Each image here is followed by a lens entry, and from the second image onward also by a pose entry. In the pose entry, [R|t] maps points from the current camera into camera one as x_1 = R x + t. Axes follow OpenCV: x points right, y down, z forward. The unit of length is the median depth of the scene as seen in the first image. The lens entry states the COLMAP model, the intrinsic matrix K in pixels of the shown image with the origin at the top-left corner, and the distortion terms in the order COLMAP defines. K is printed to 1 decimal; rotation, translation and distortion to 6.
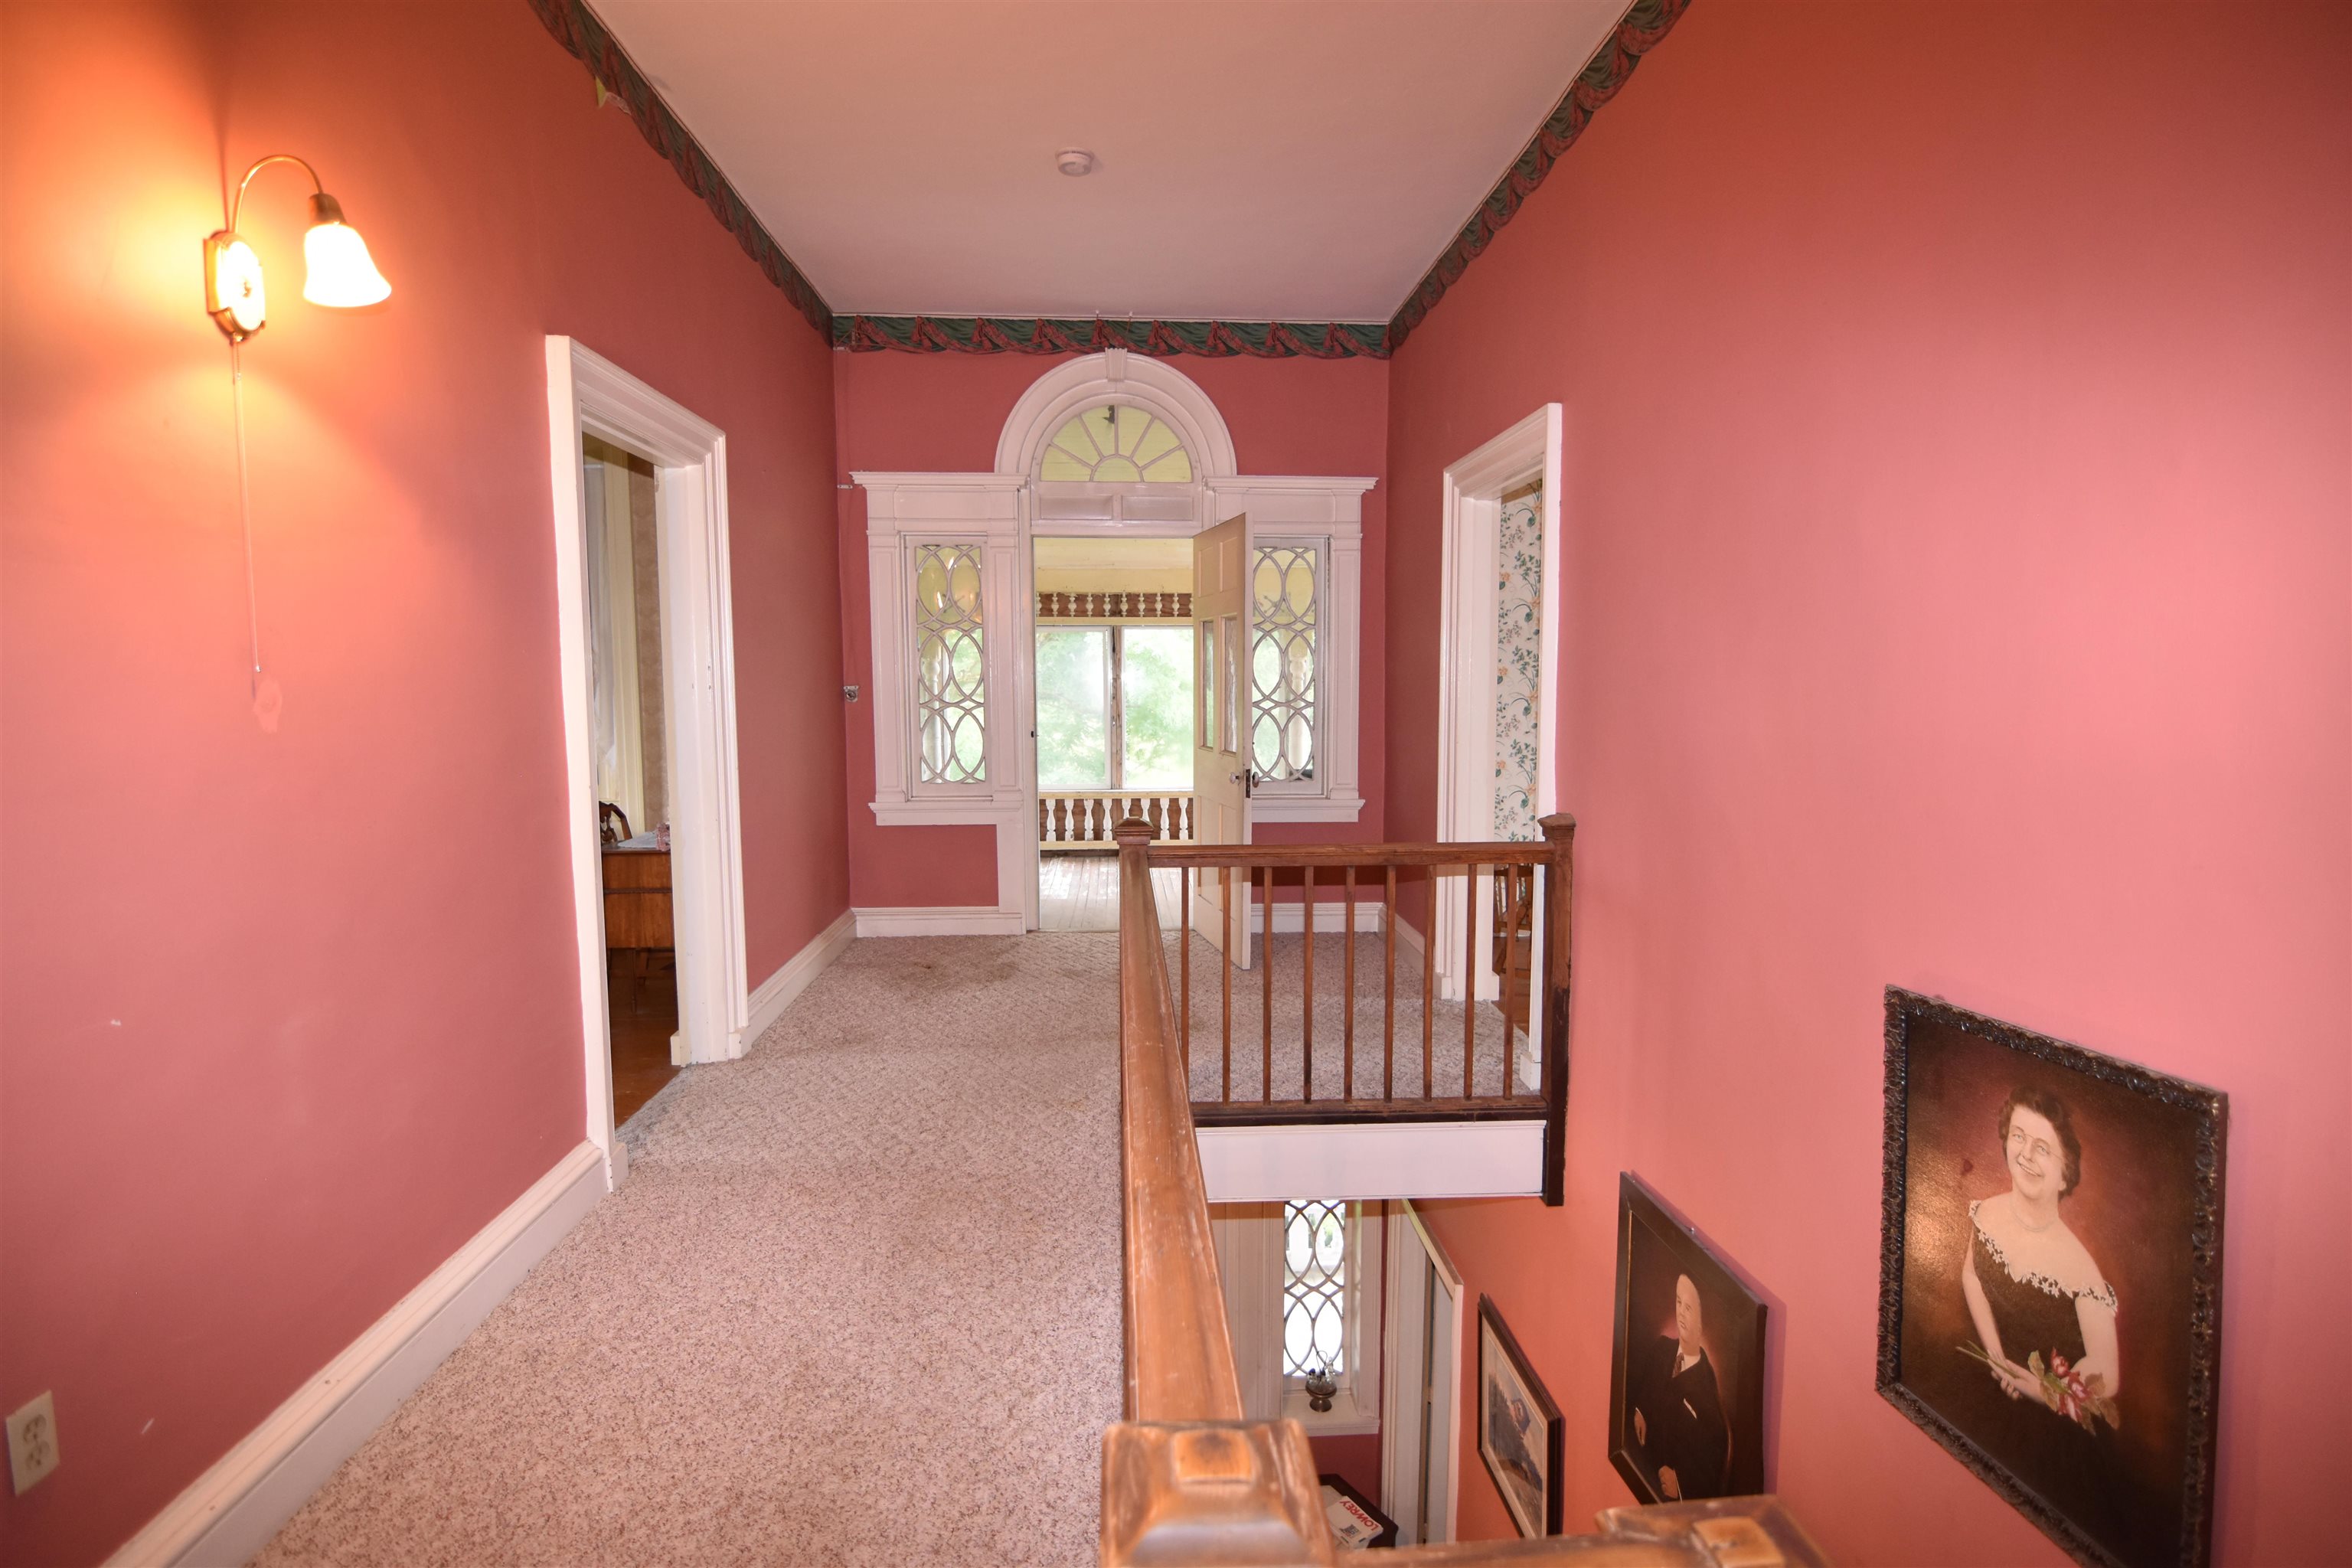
lens RADIAL K [[1143.6, 0, 1182.8], [0, 1143.6, 776.9], [0, 0, 1]] dist [-0.003089, -0.000424]
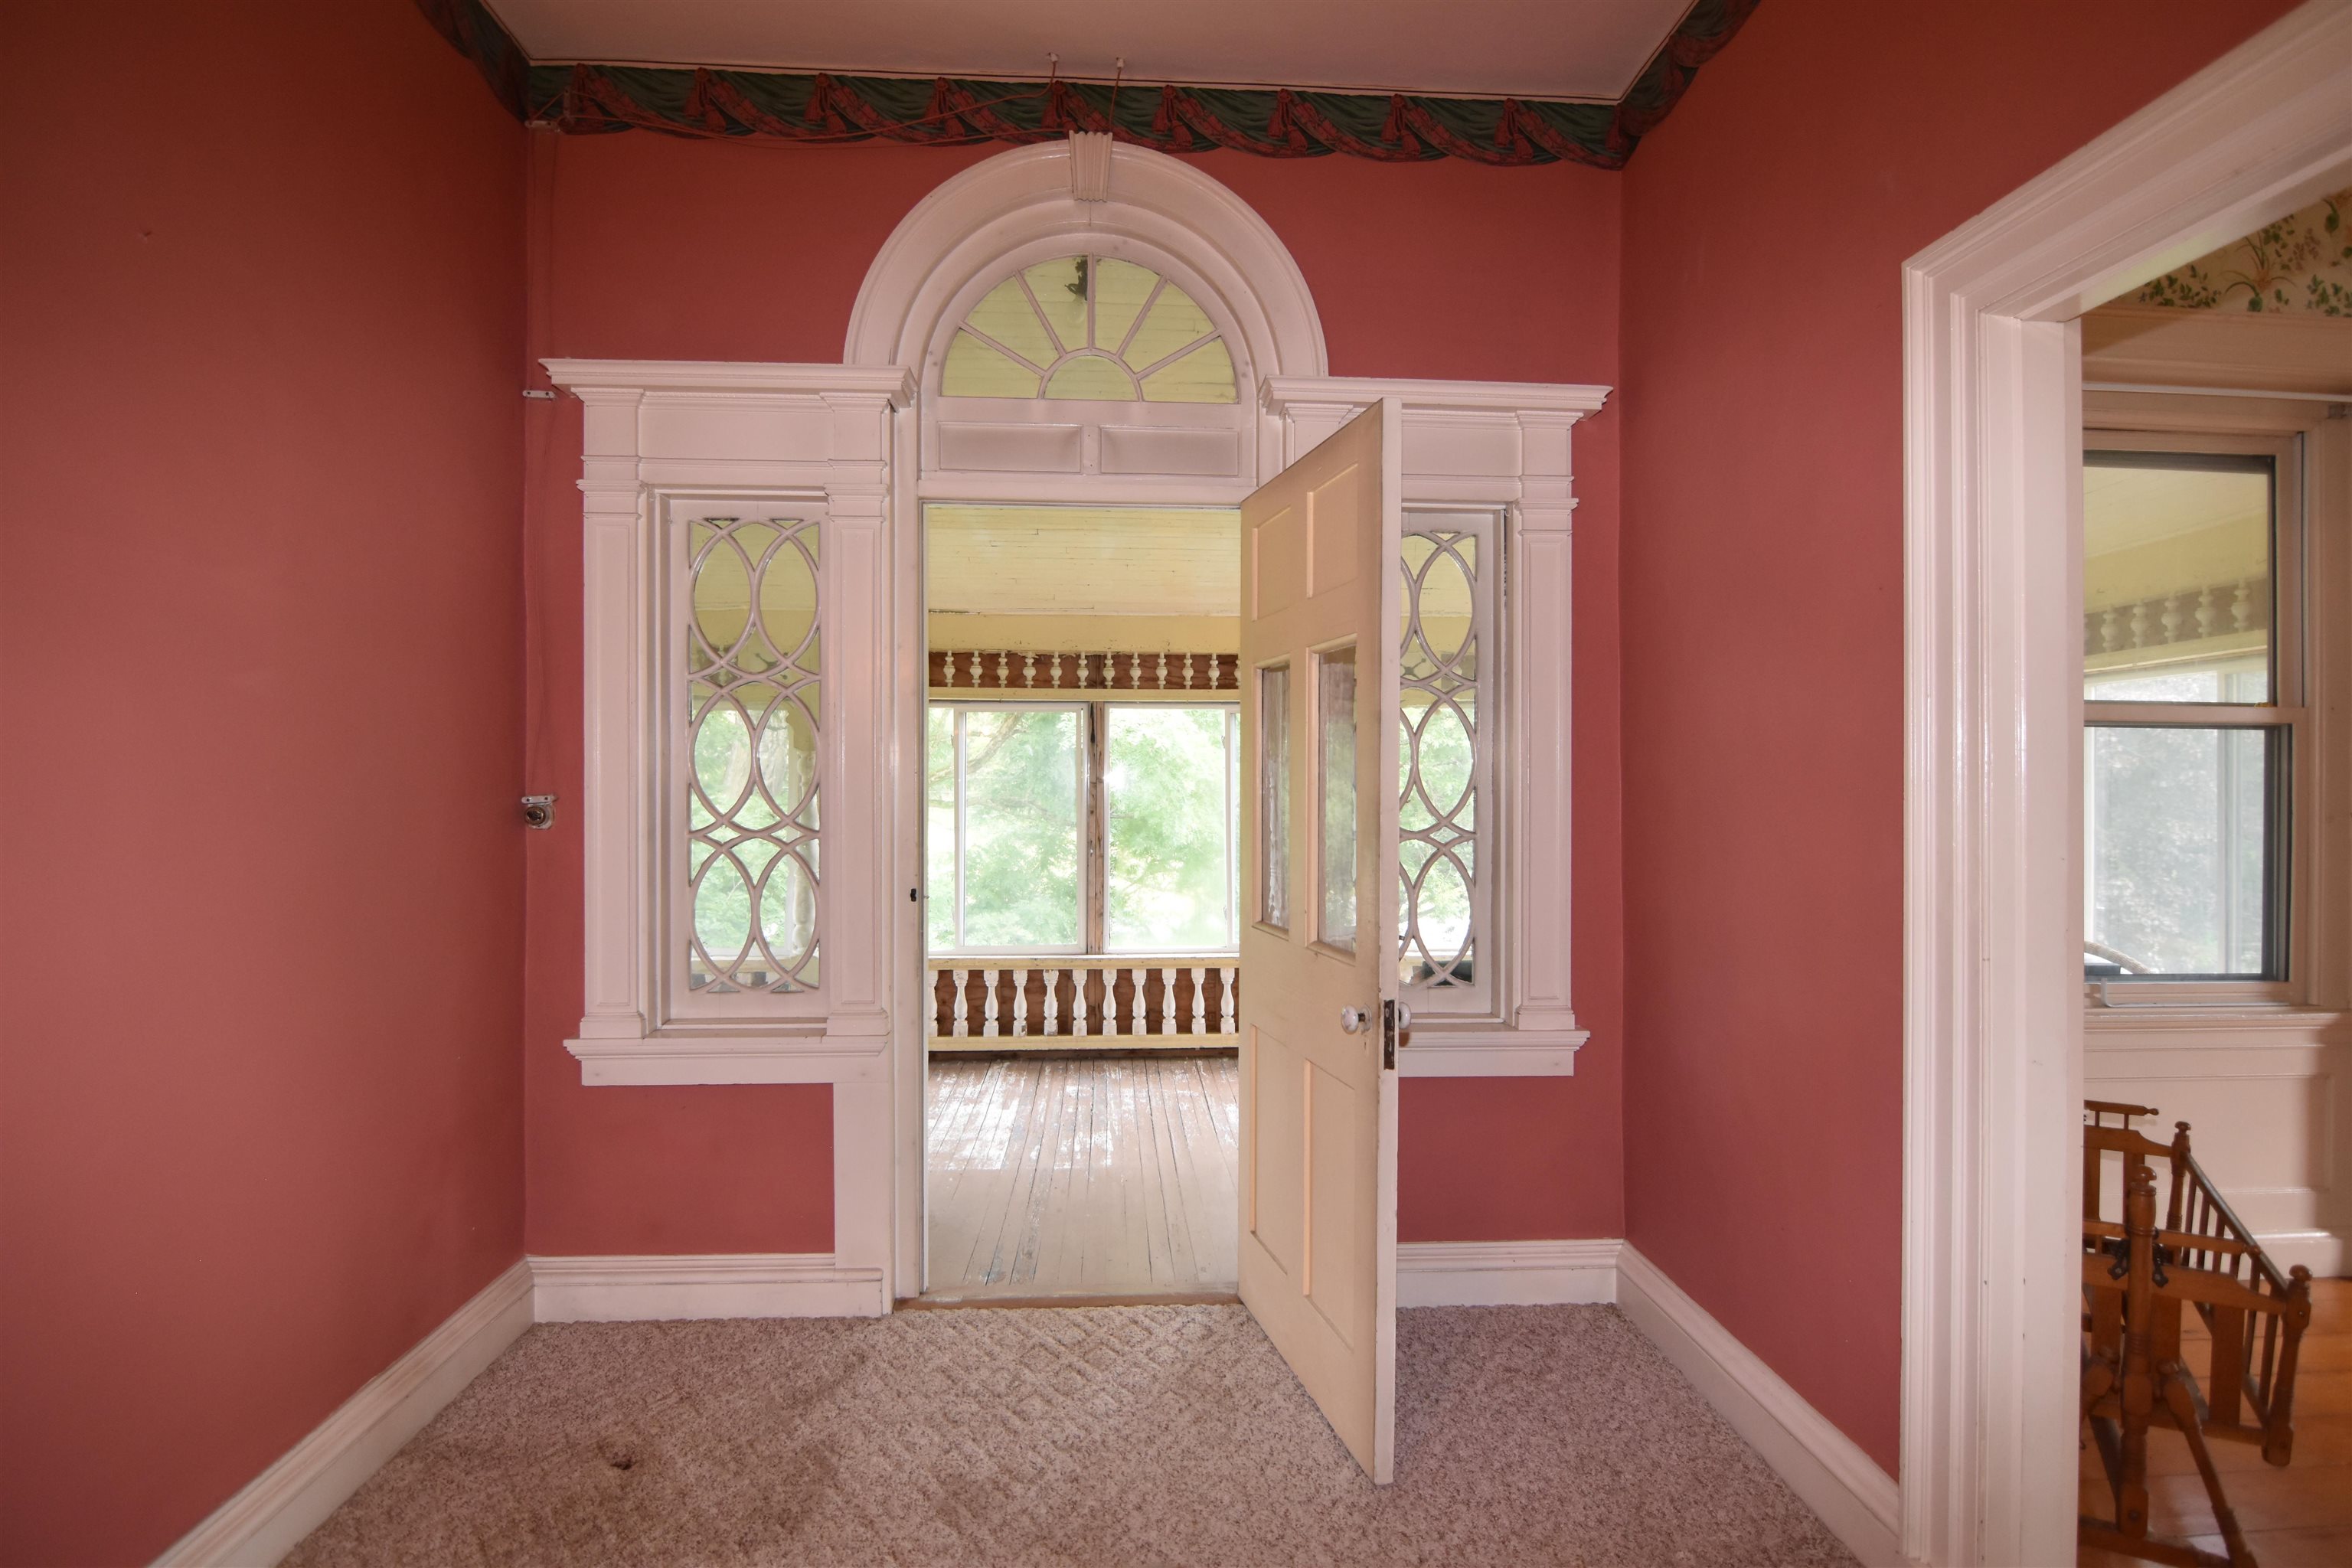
lens RADIAL K [[1222.3, 0, 1175.2], [0, 1222.3, 785.7], [0, 0, 1]] dist [0.000284, -0.000053]
pose [[0.999989, 0.004545, -0.001451, -0.018485], [-0.004649, 0.996569, -0.082632, -0.041235], [0.001070, 0.082638, 0.996579, 0.471379]]
